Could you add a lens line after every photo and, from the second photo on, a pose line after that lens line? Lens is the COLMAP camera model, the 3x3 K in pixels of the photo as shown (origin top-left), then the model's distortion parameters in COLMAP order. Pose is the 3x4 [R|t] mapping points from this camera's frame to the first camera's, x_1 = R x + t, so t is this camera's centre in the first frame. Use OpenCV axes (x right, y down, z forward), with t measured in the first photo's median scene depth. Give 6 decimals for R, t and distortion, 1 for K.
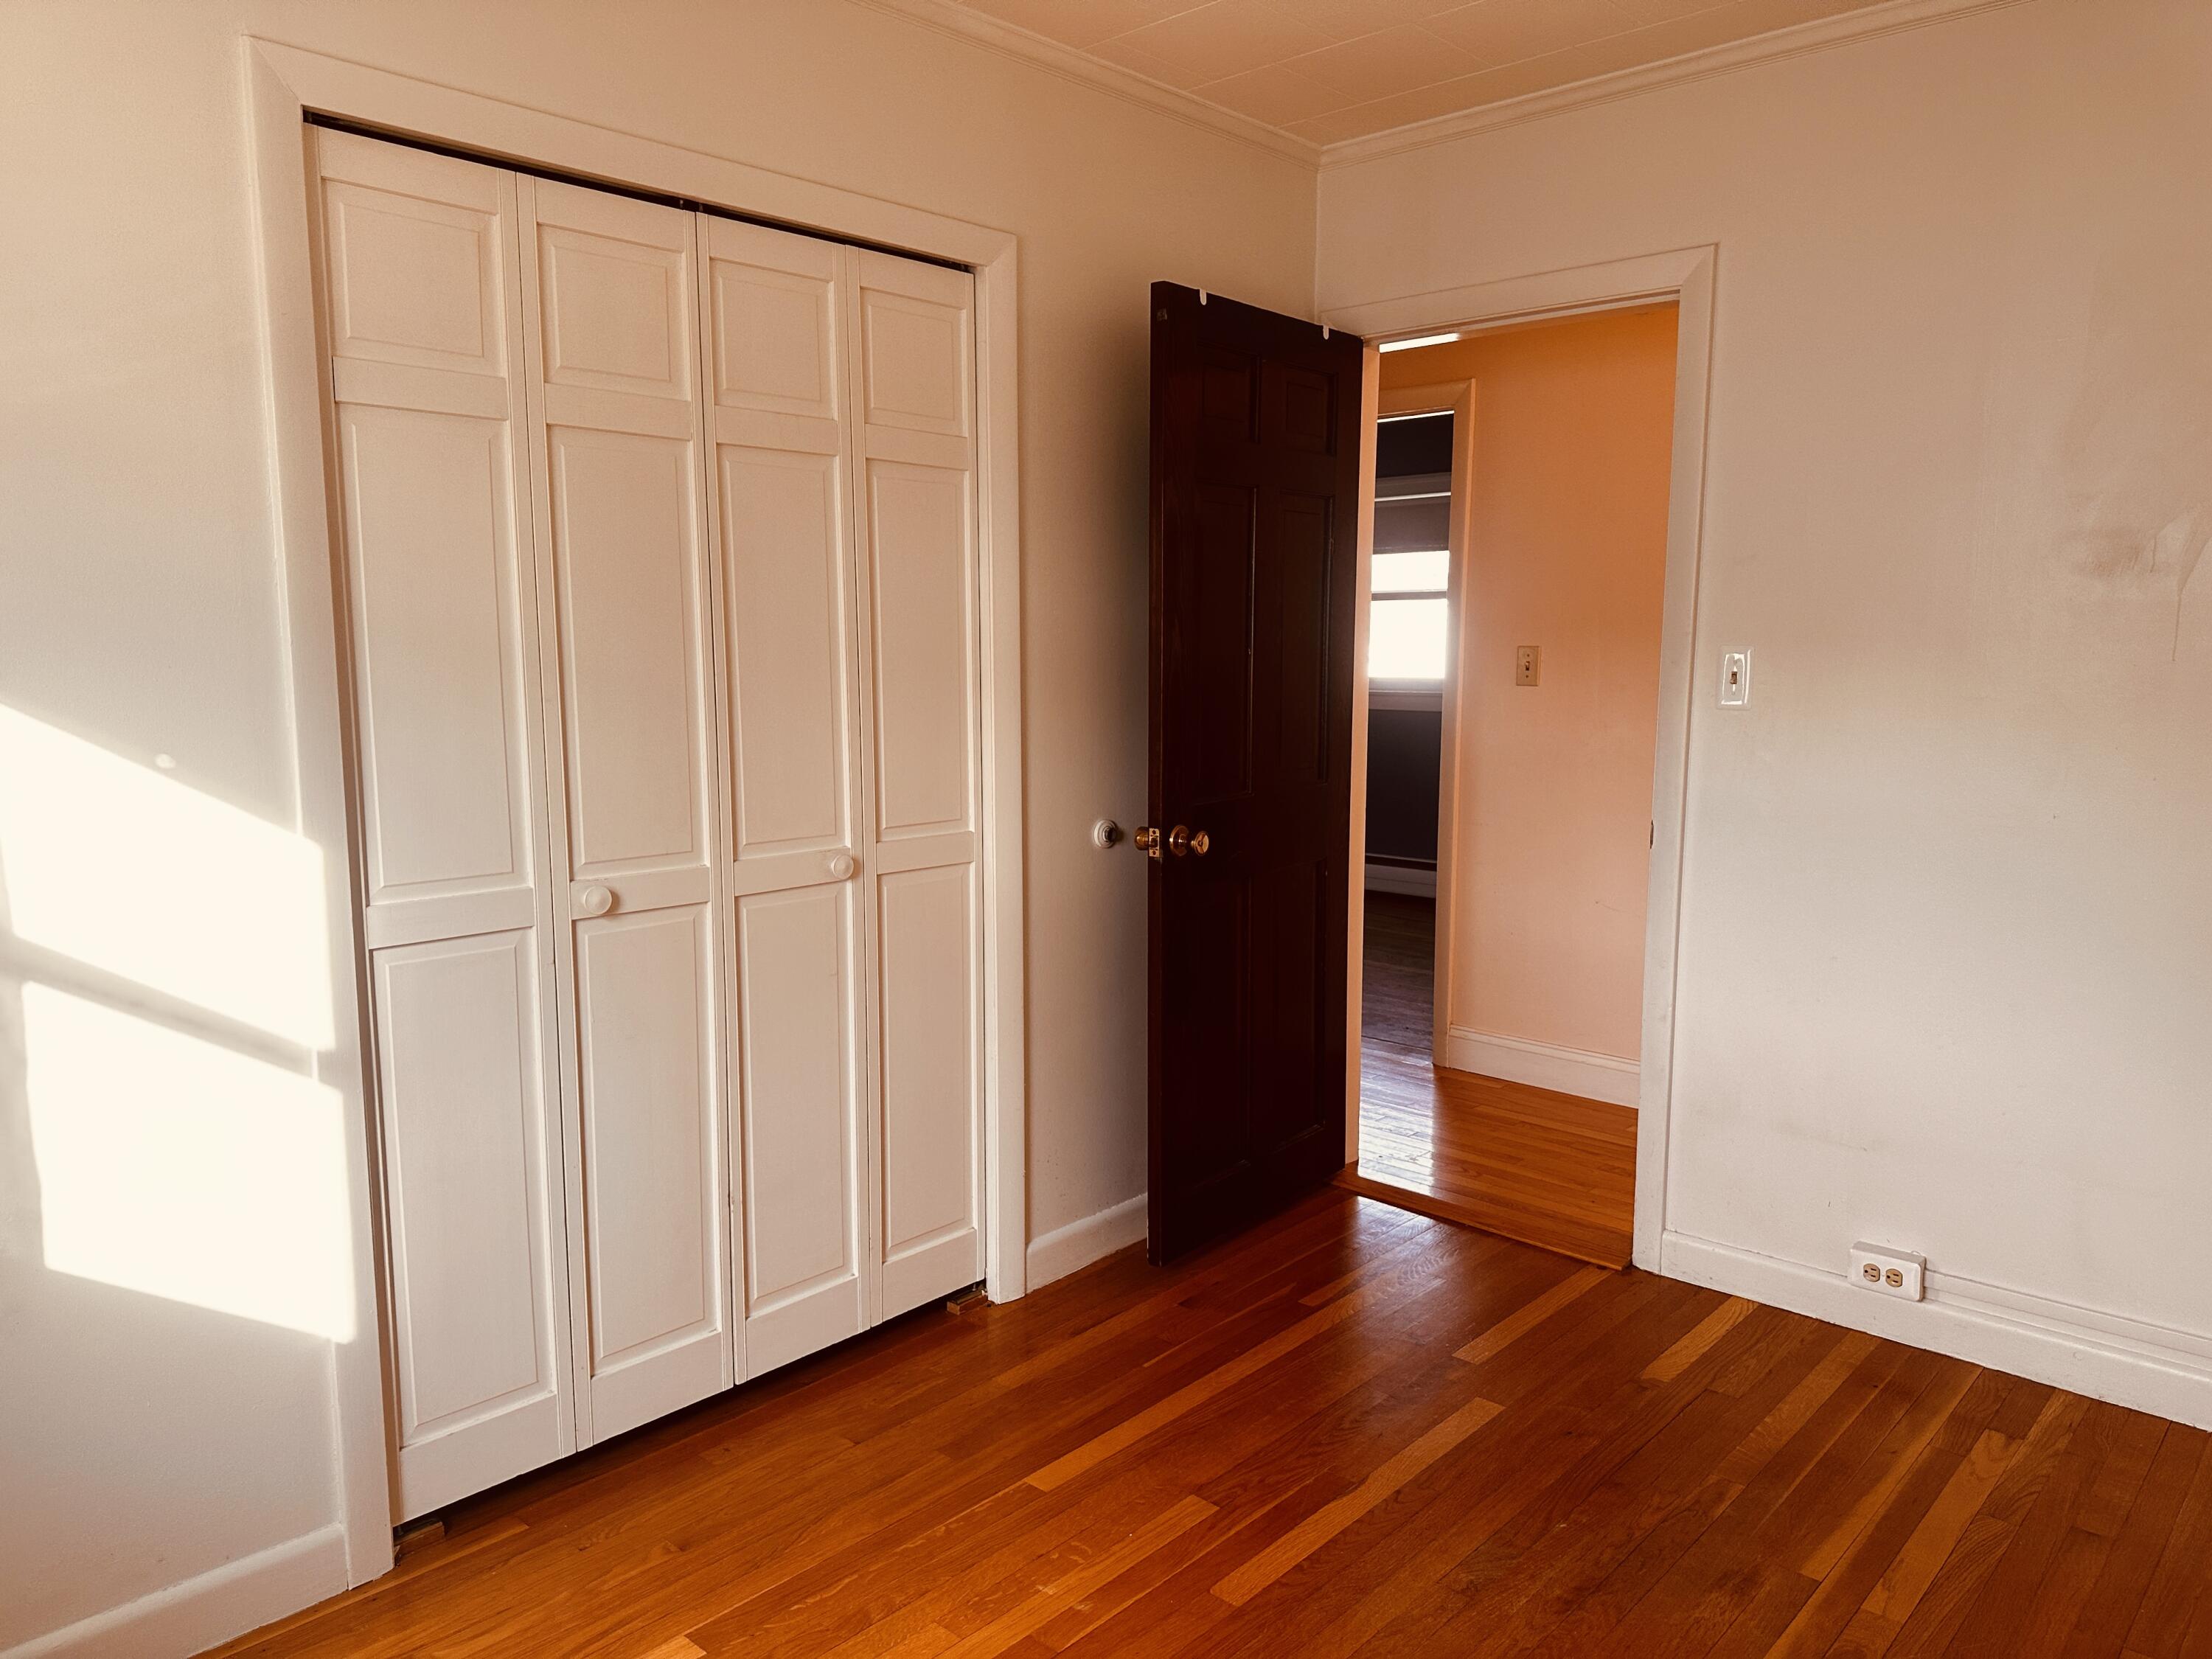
lens RADIAL K [[1543.3, 0, 1123.7], [0, 1543.3, 830.0], [0, 0, 1]] dist [0.060499, -0.065469]
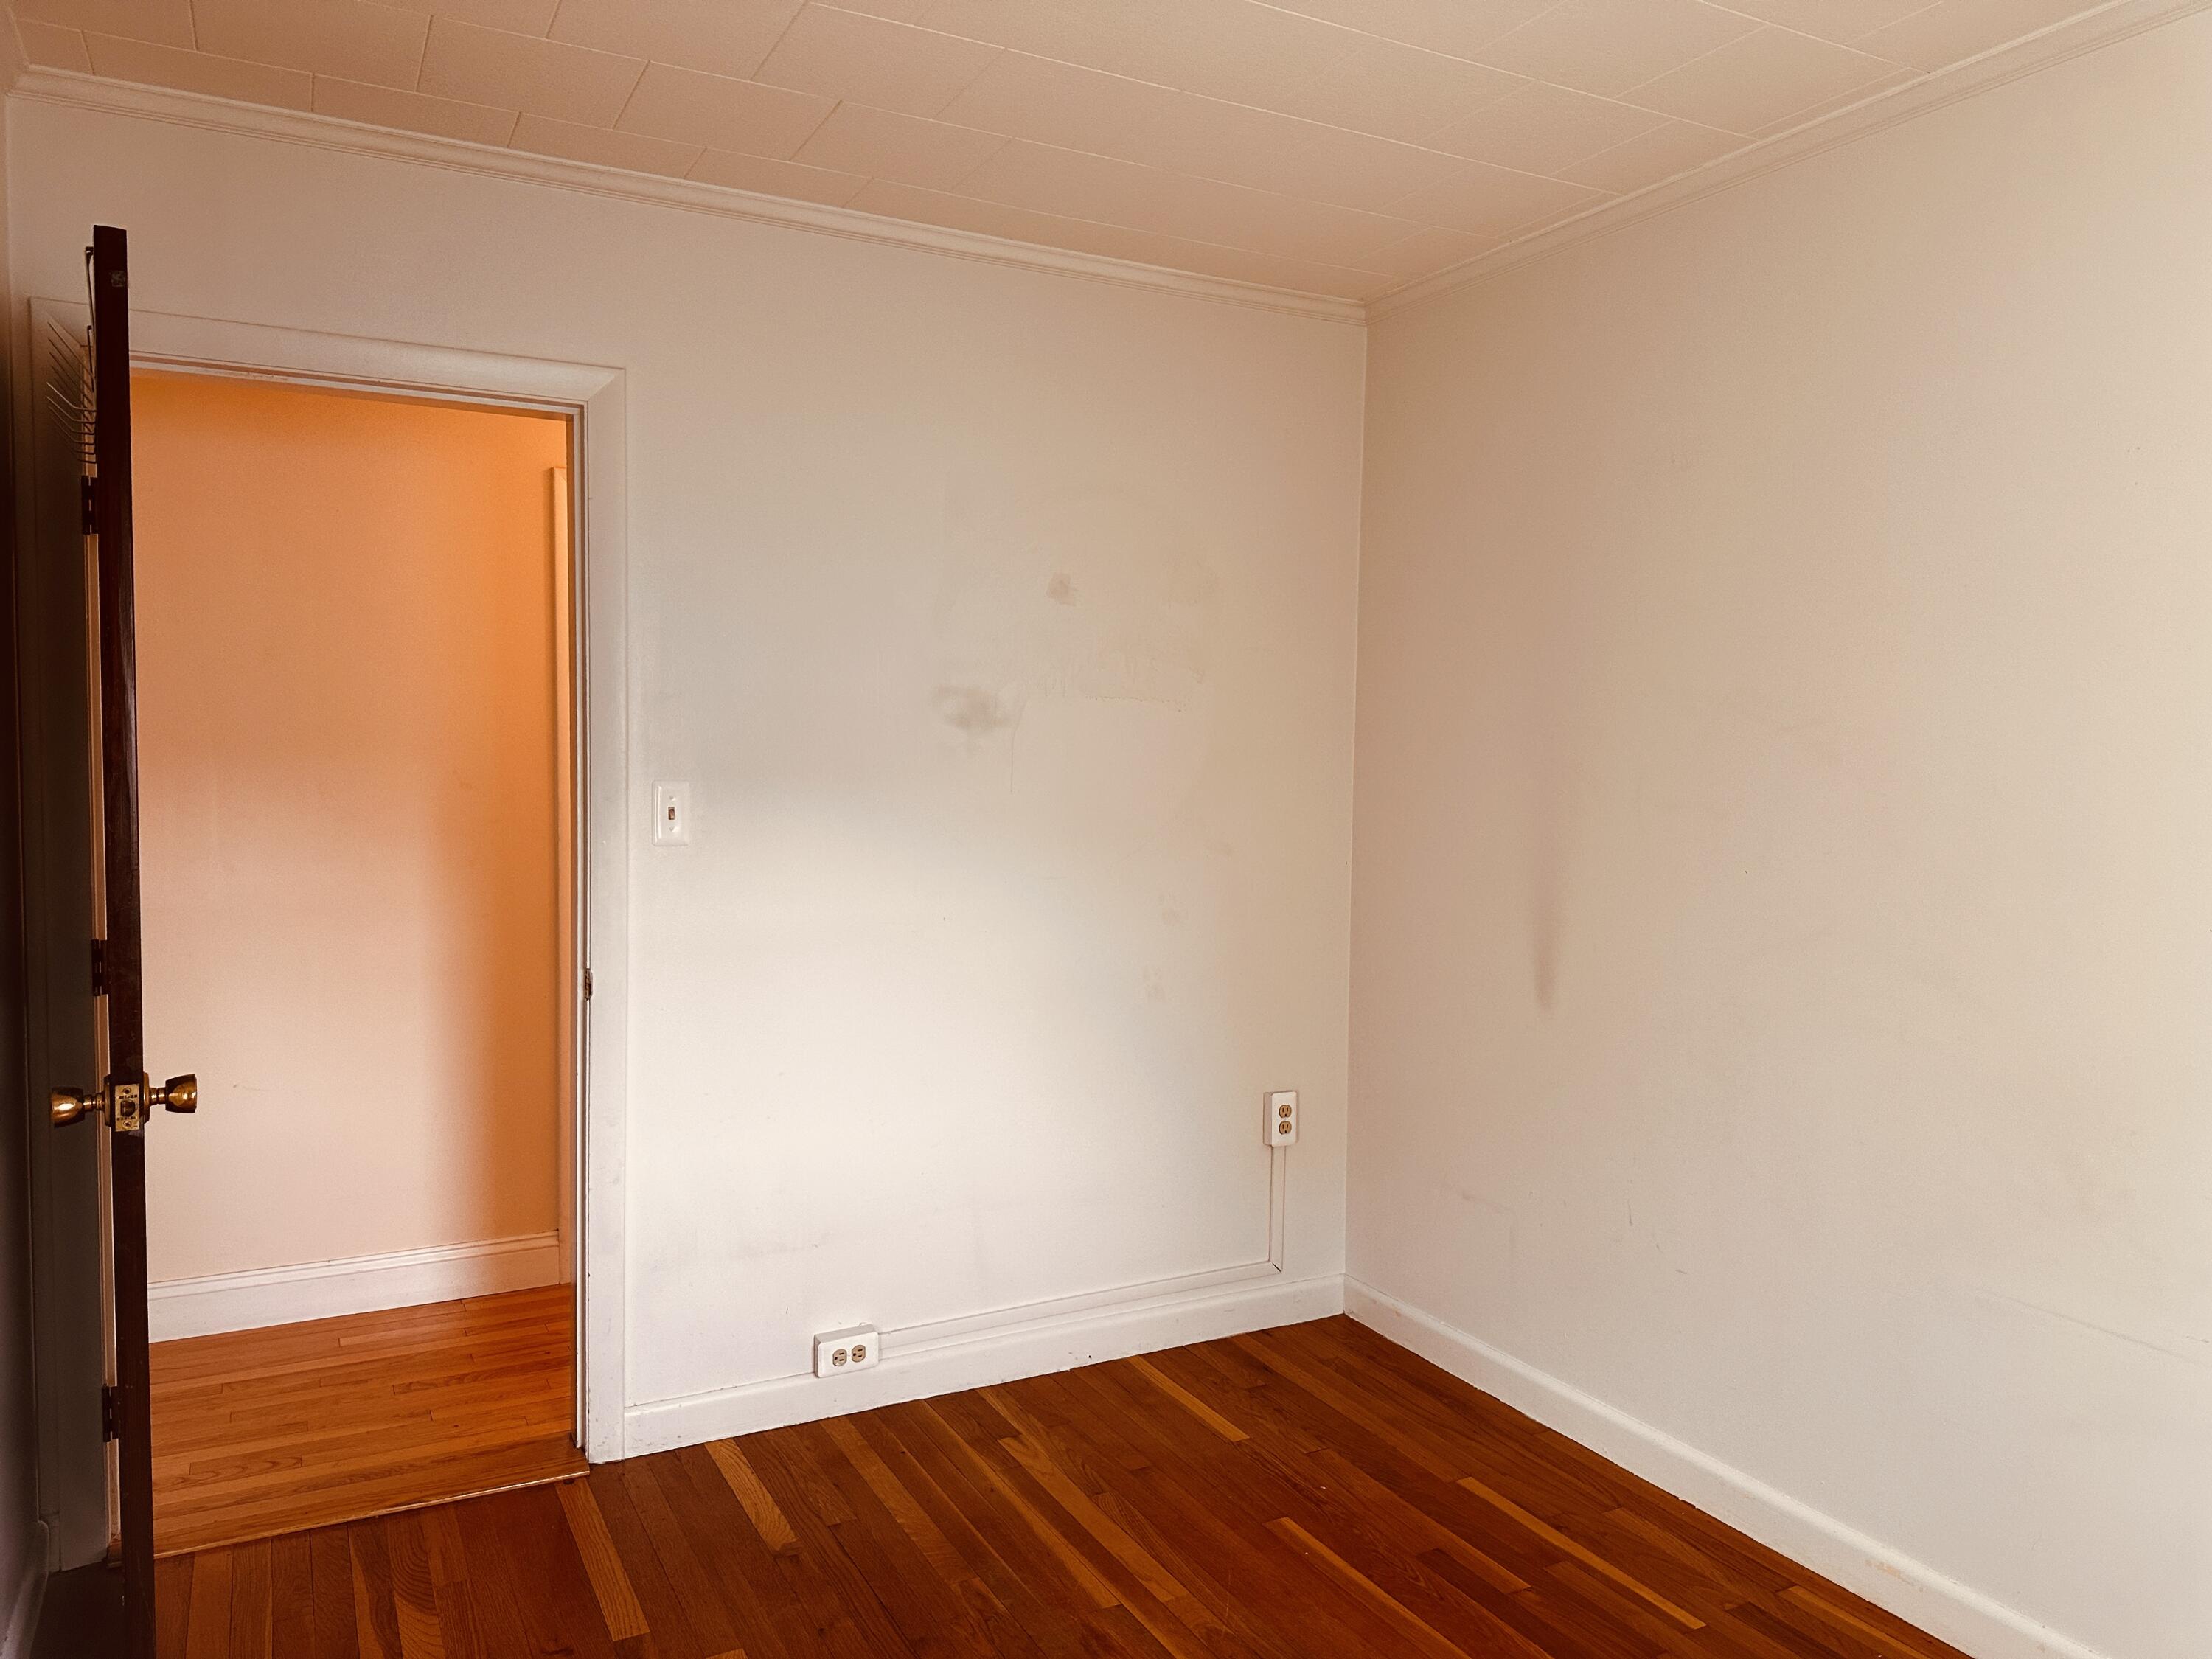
lens RADIAL K [[1543.3, 0, 1105.8], [0, 1543.3, 839.3], [0, 0, 1]] dist [0.060499, -0.065469]
pose [[0.343709, -0.051938, 0.937639, -0.500639], [0.104670, 0.994367, 0.016711, -0.080537], [-0.933225, 0.092399, 0.347209, 0.470345]]
